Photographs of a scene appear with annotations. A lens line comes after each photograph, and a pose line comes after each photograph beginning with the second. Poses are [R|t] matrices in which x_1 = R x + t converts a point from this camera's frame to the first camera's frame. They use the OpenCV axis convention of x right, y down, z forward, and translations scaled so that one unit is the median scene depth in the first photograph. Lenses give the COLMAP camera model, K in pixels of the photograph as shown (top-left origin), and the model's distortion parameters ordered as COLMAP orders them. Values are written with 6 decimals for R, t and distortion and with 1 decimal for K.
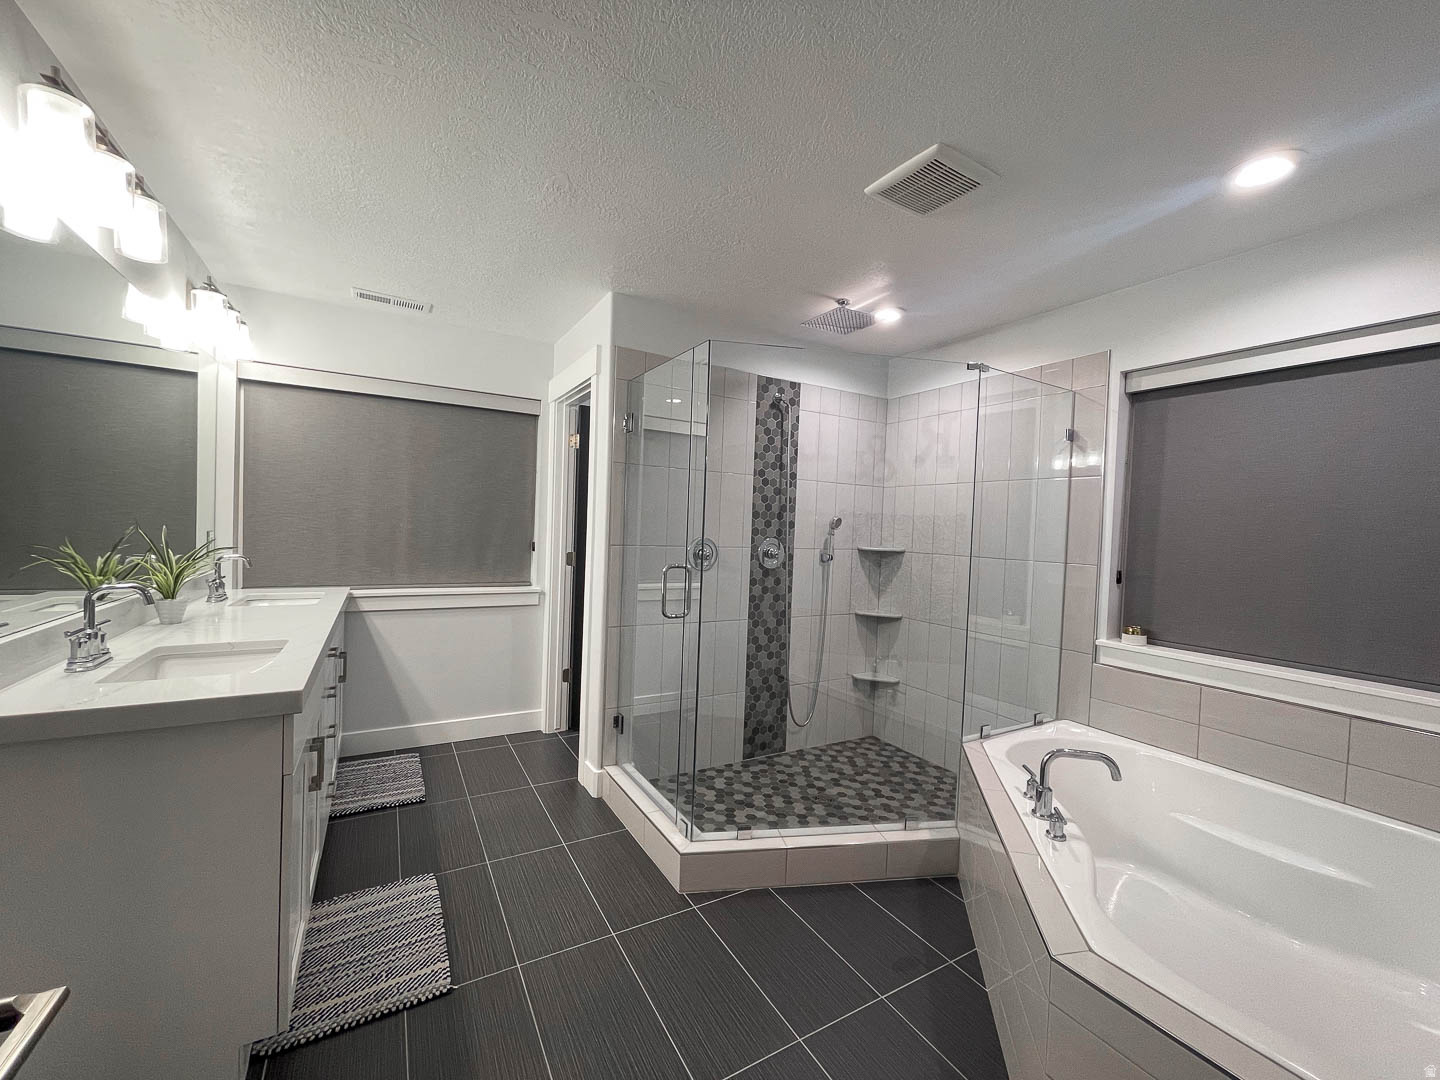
lens RADIAL K [[583.6, 0, 719.6], [0, 583.6, 540.2], [0, 0, 1]] dist [-0.001031, -0.000864]
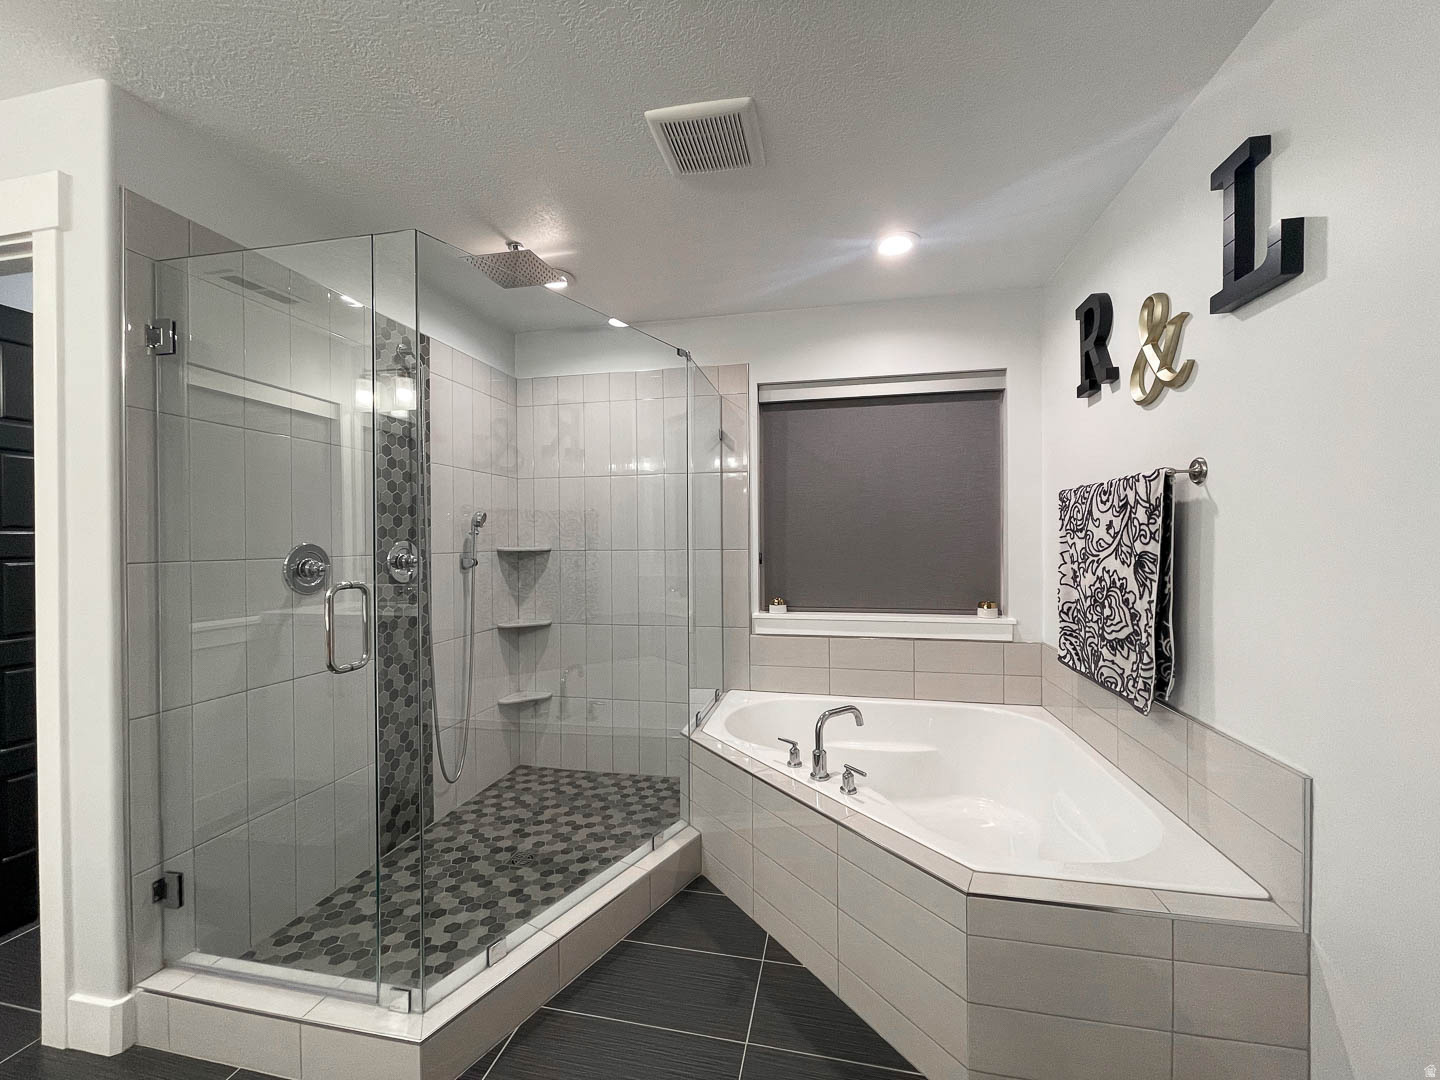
lens RADIAL K [[583.6, 0, 718.1], [0, 583.6, 542.1], [0, 0, 1]] dist [-0.001031, -0.000864]
pose [[0.667213, -0.043257, 0.743610, -0.219460], [0.047827, 0.998740, 0.015185, 0.006752], [-0.743330, 0.025433, 0.668441, 0.248018]]
